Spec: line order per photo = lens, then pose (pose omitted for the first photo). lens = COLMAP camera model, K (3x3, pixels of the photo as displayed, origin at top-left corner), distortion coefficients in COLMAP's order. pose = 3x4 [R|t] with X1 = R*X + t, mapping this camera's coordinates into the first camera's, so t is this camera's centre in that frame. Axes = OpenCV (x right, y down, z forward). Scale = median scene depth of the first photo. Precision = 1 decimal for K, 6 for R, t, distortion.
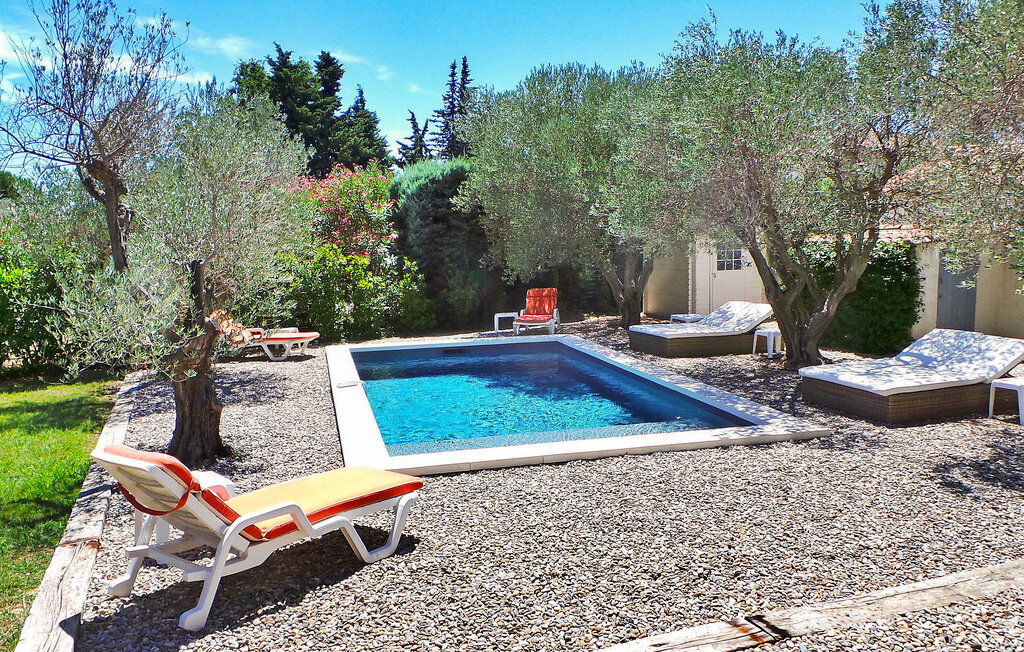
lens RADIAL K [[889.9, 0, 512.0], [0, 889.9, 326.0], [0, 0, 1]] dist [-0.001142, 0.005438]
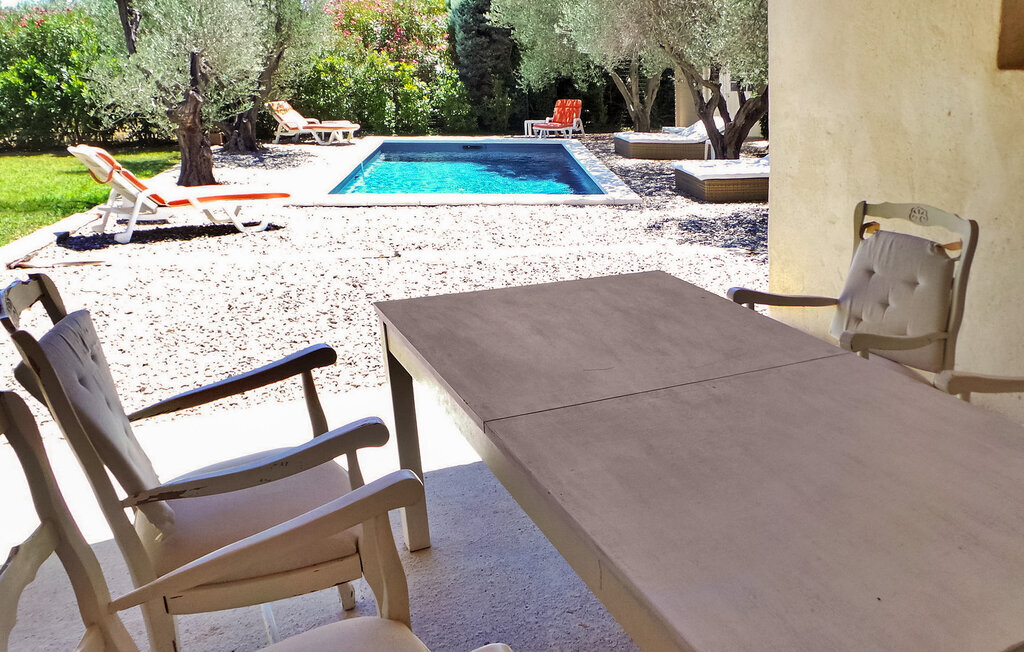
lens RADIAL K [[792.3, 0, 512.0], [0, 792.3, 326.0], [0, 0, 1]] dist [0.030865, -0.004841]
pose [[0.992384, 0.074634, -0.098002, 0.100178], [-0.050219, 0.971567, 0.231376, 0.010185], [0.112484, -0.224692, 0.967916, -0.095599]]
